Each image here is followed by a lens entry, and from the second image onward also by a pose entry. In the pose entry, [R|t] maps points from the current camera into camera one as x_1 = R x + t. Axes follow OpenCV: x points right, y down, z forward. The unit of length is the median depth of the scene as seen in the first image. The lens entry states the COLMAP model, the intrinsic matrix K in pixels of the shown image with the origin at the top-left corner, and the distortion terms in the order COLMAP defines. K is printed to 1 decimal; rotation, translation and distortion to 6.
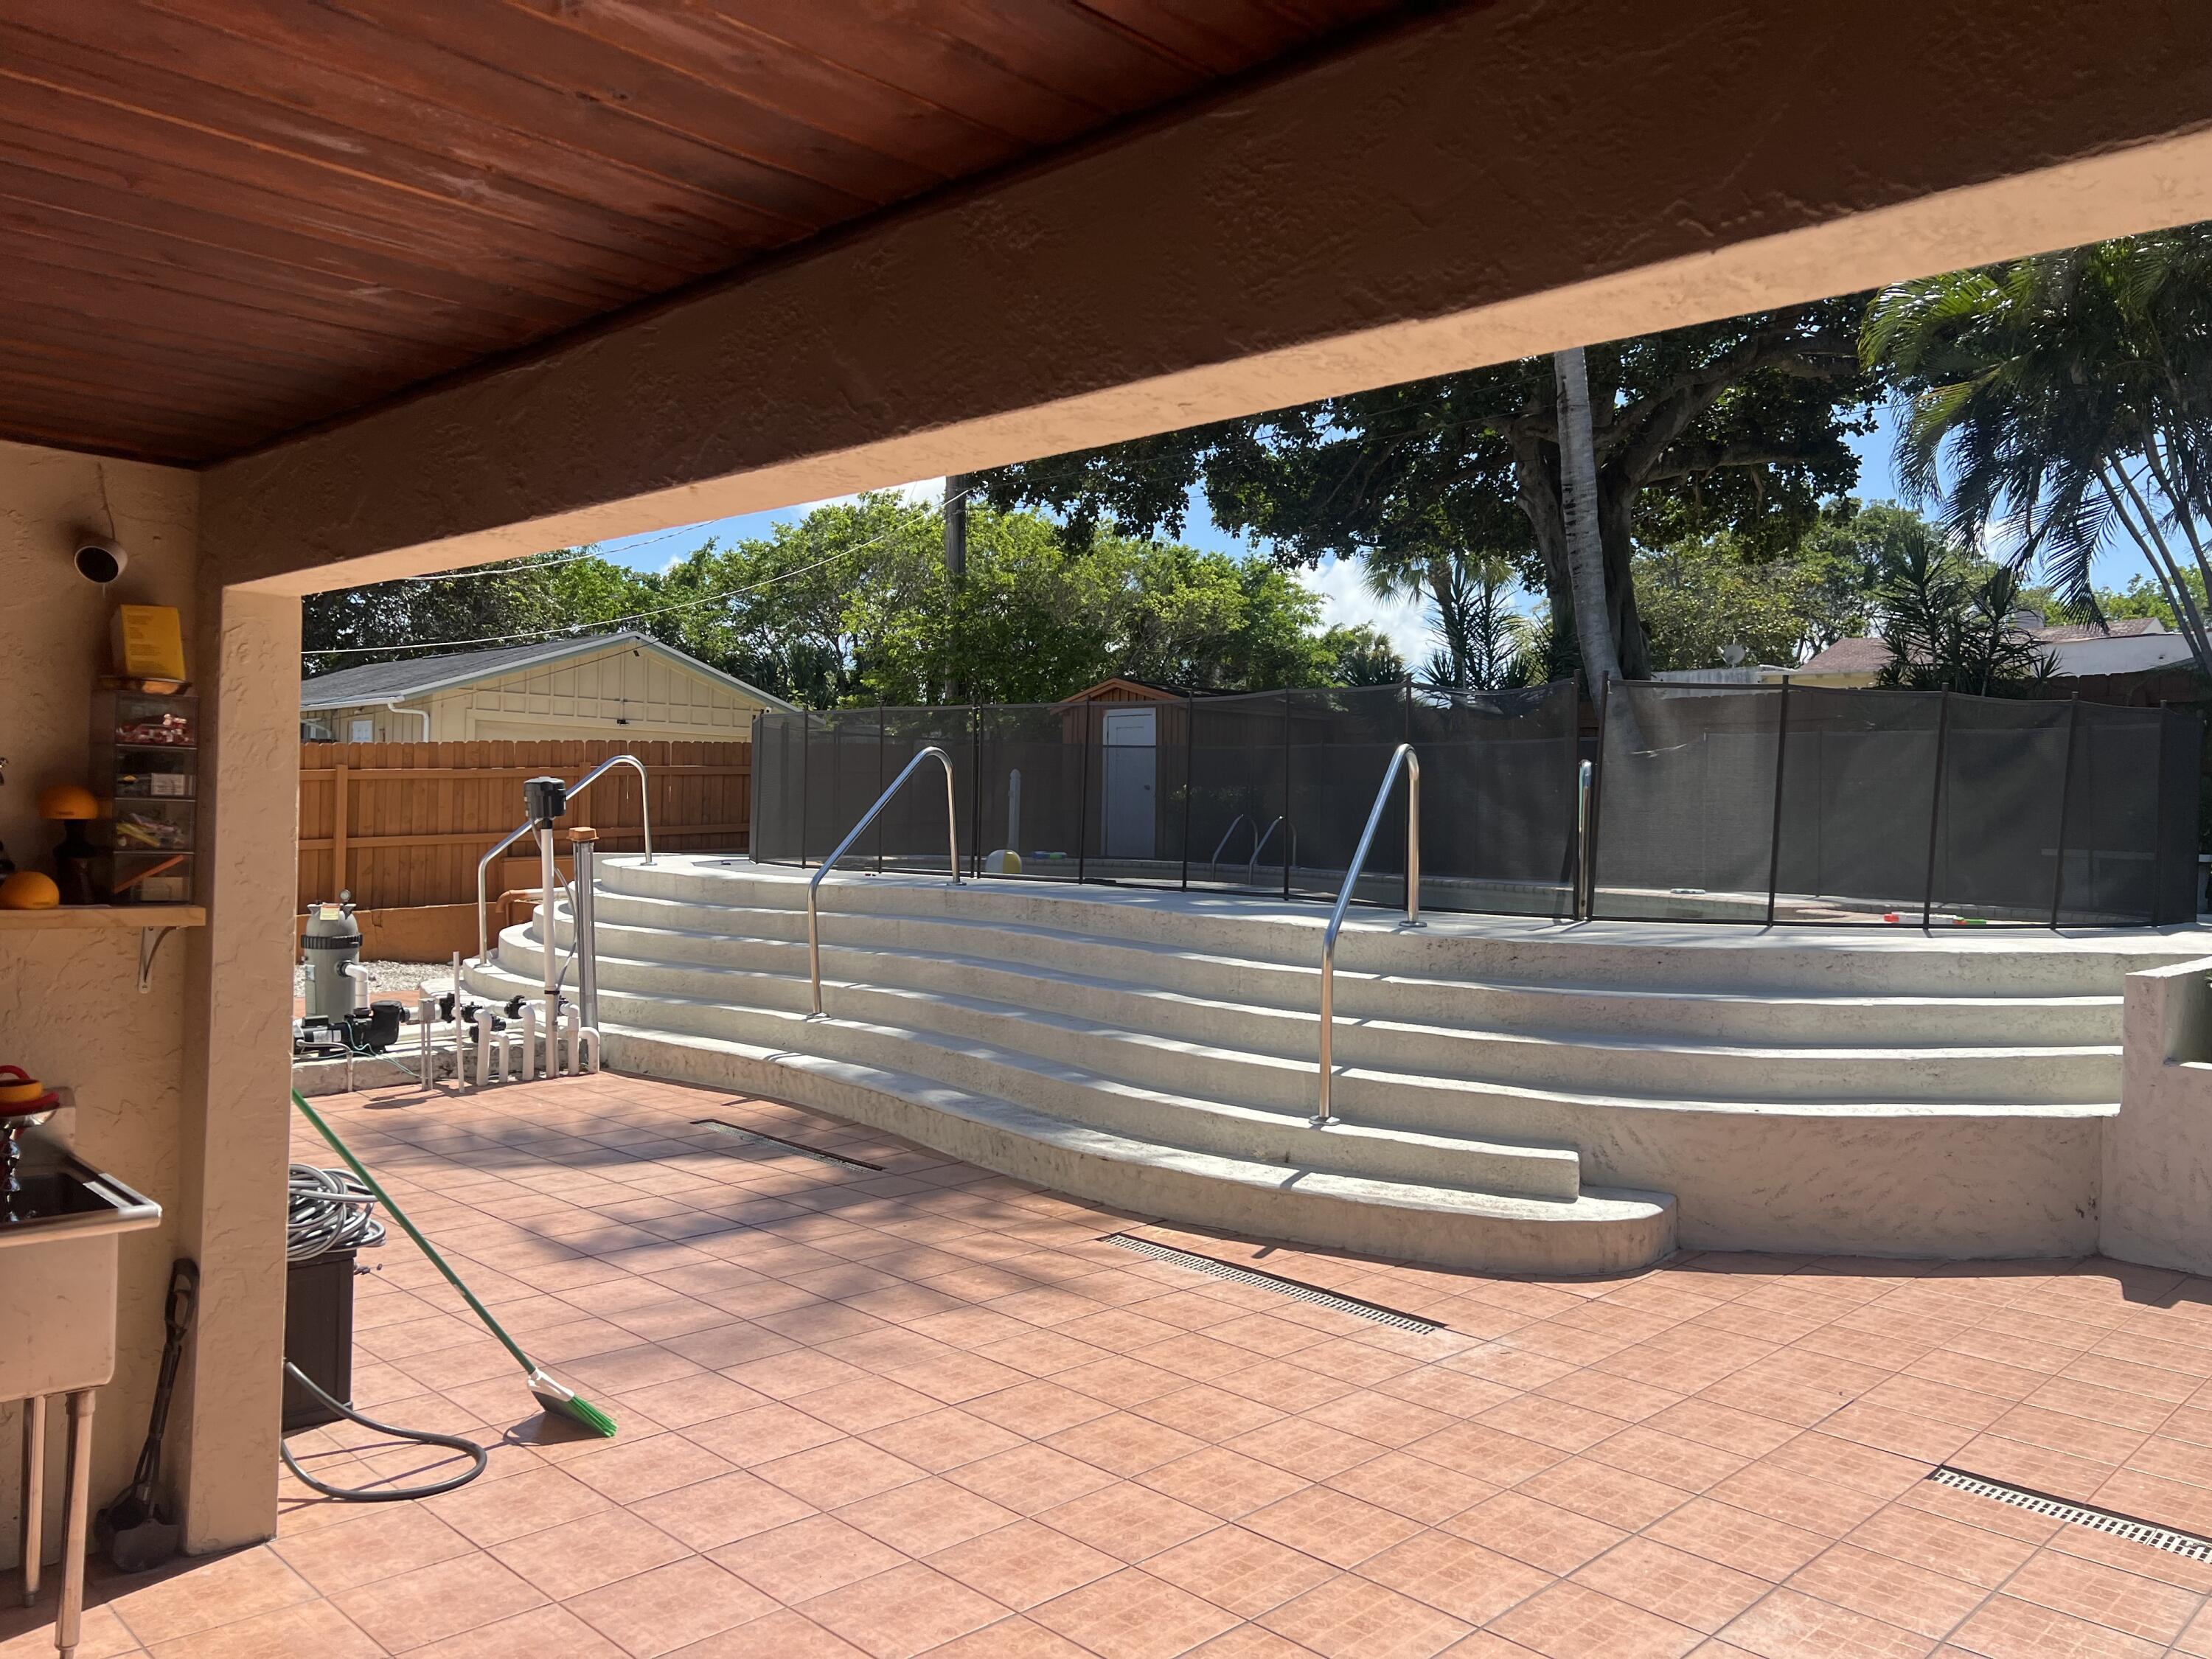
lens RADIAL K [[1656.8, 0, 1099.0], [0, 1656.8, 841.0], [0, 0, 1]] dist [0.066617, -0.080550]
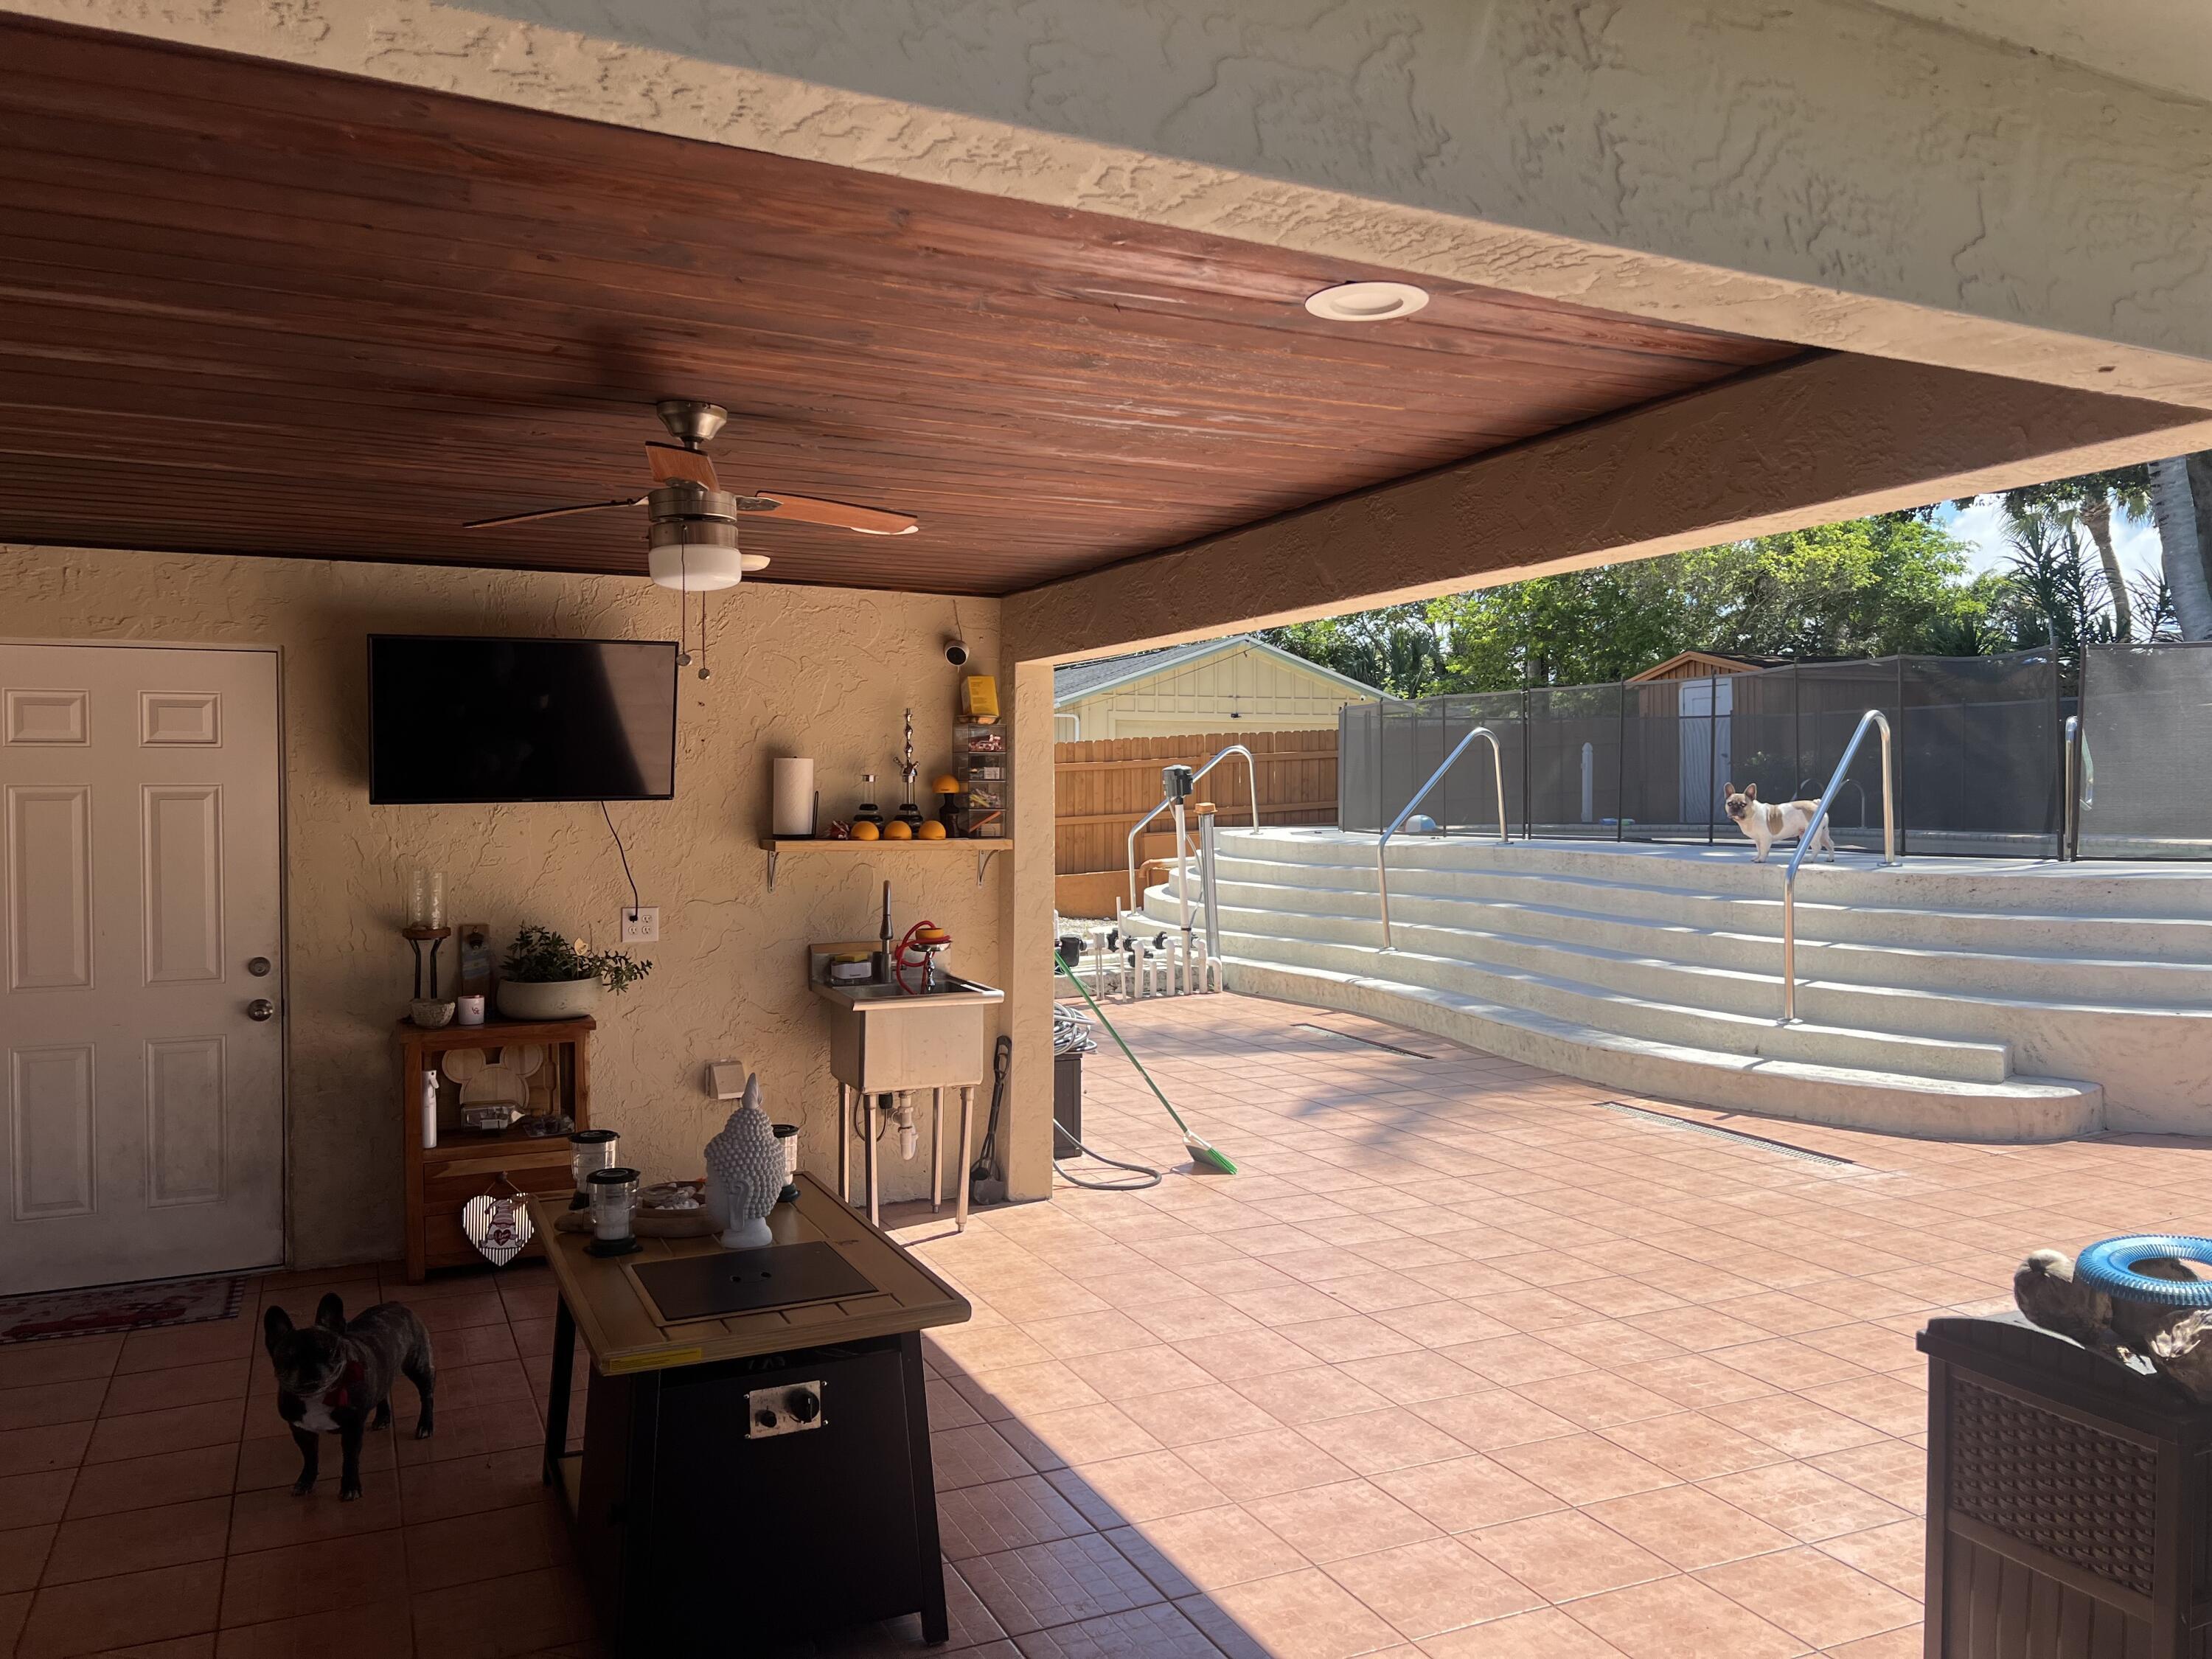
lens RADIAL K [[1656.8, 0, 1117.7], [0, 1656.8, 808.1], [0, 0, 1]] dist [0.066617, -0.080550]
pose [[0.938385, -0.025103, -0.344679, 0.113277], [0.021989, 0.999674, -0.012942, 0.017882], [0.344892, 0.004565, 0.938631, -0.375330]]
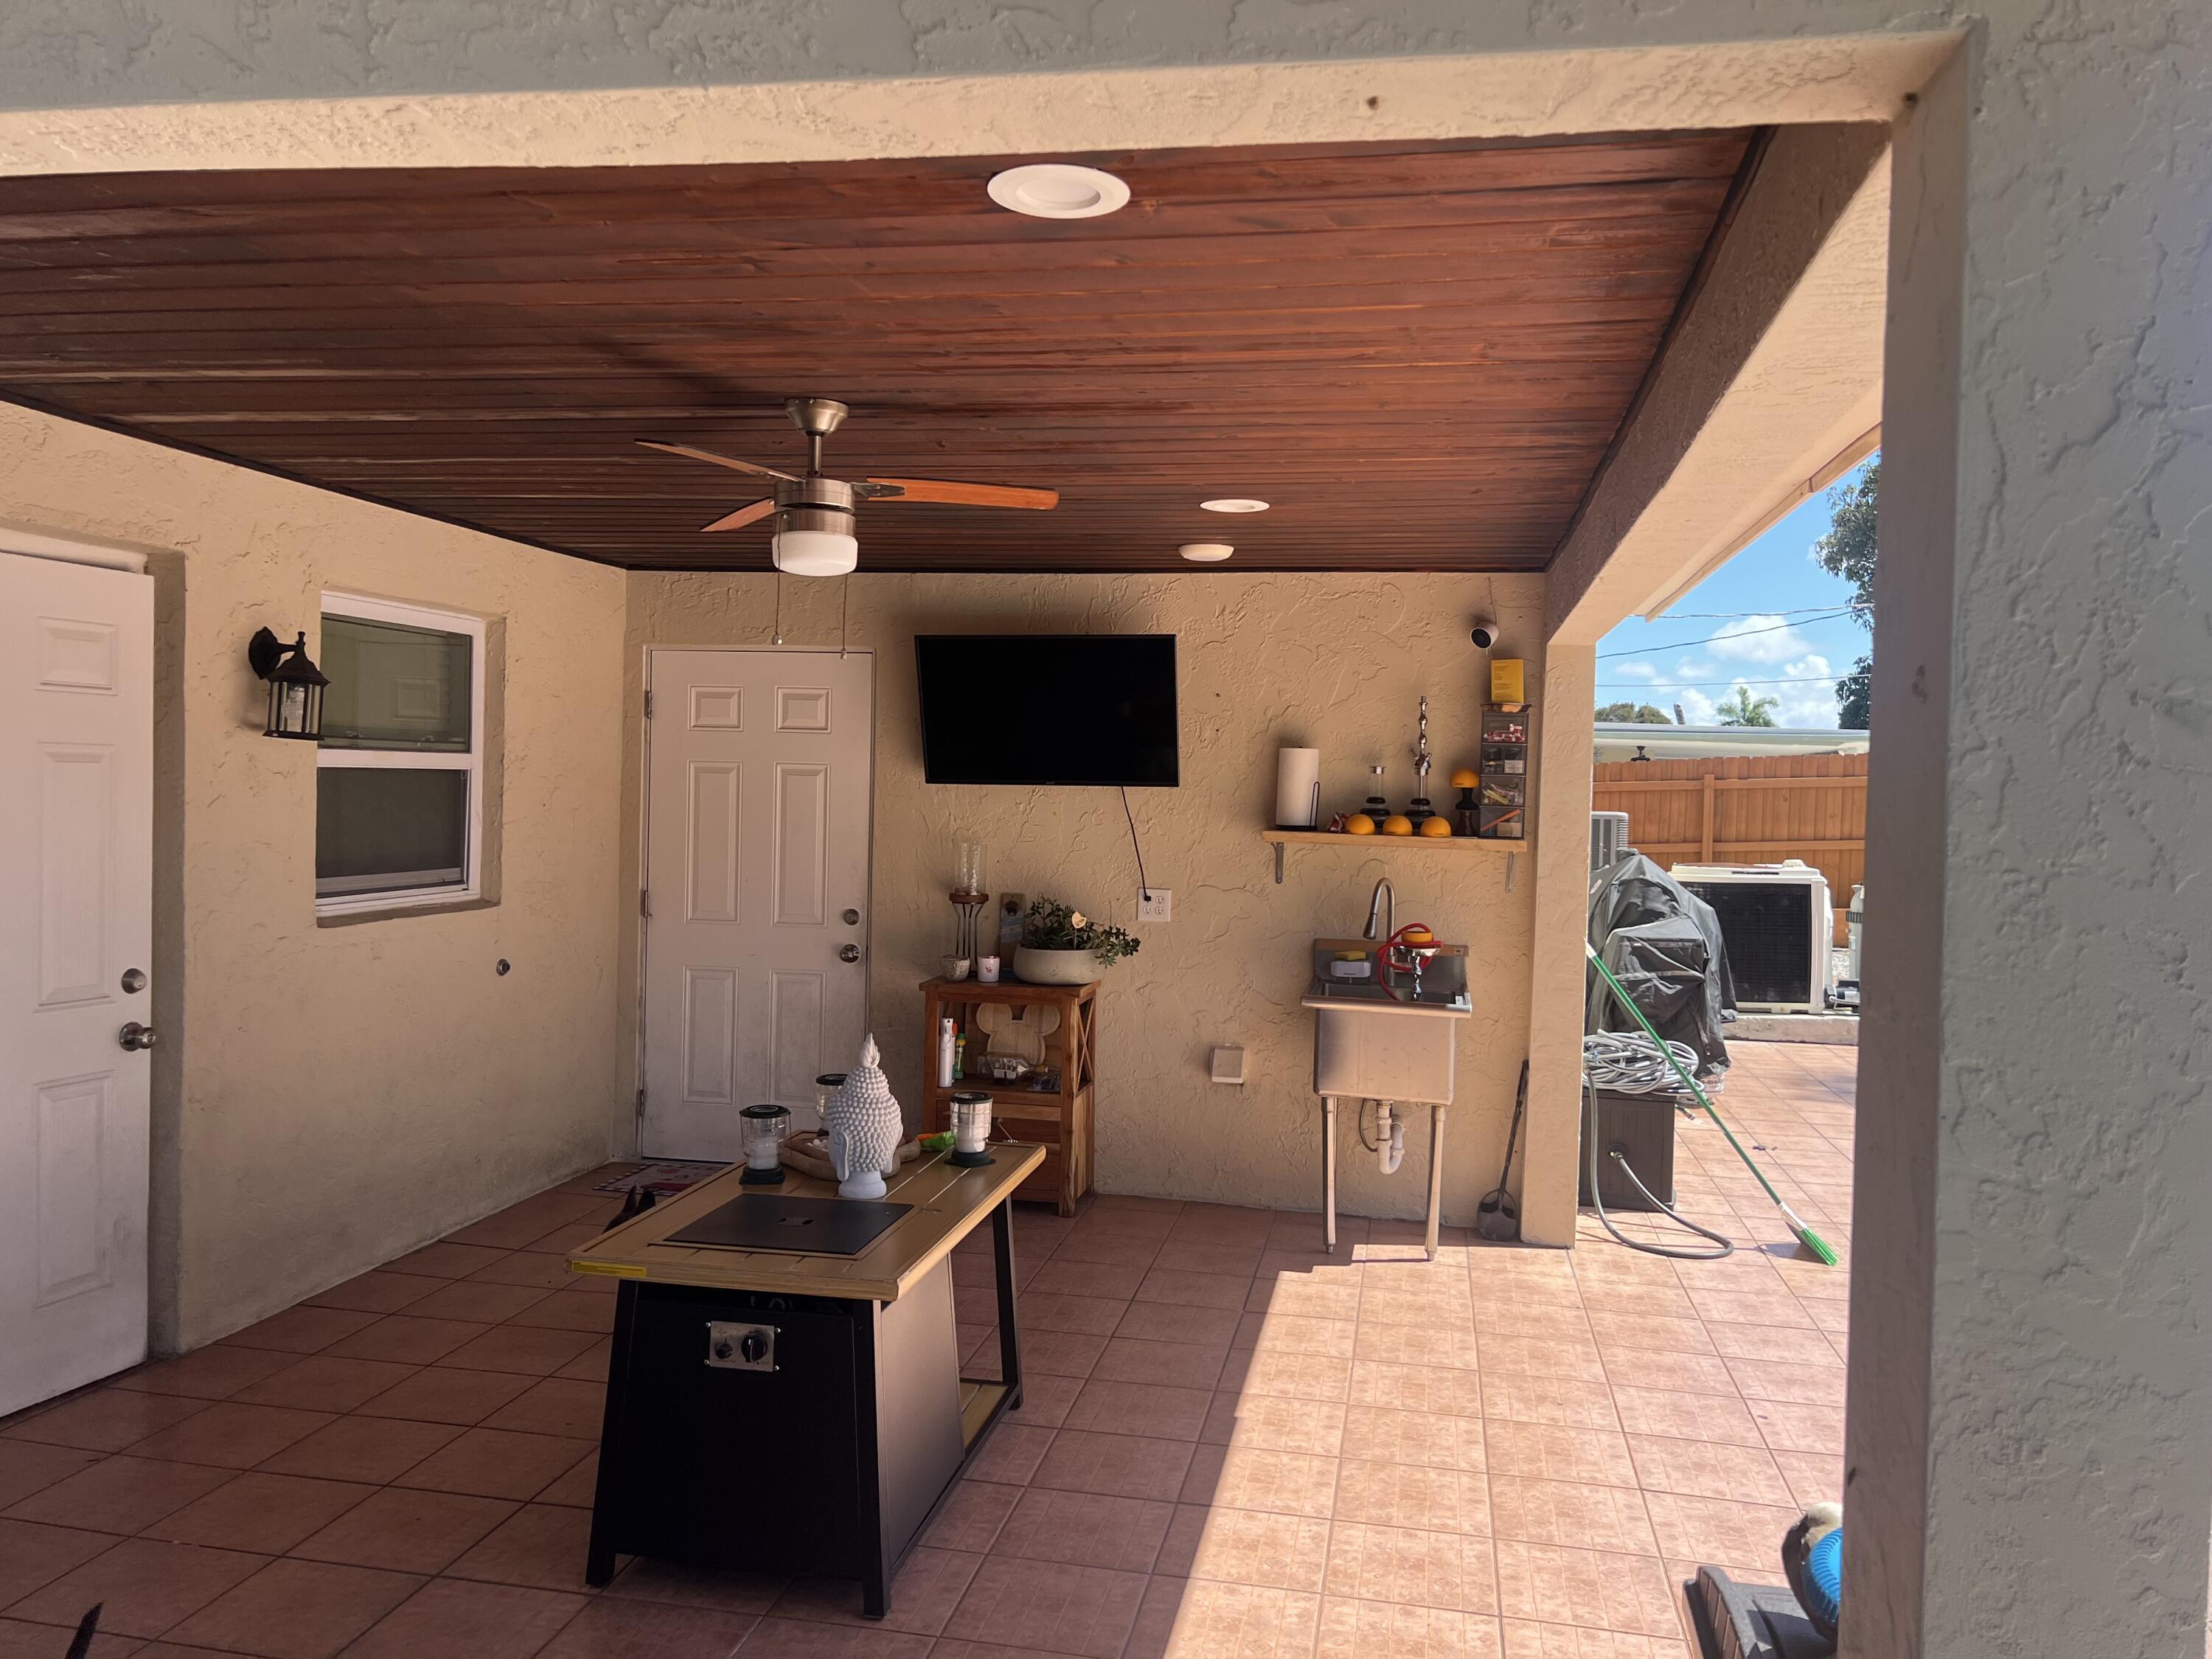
lens RADIAL K [[1656.8, 0, 1097.4], [0, 1656.8, 815.4], [0, 0, 1]] dist [0.066617, -0.080550]
pose [[0.553611, 0.002640, -0.832772, 0.340196], [-0.023544, 0.999645, -0.012482, 0.025801], [0.832443, 0.026517, 0.553476, -0.145528]]
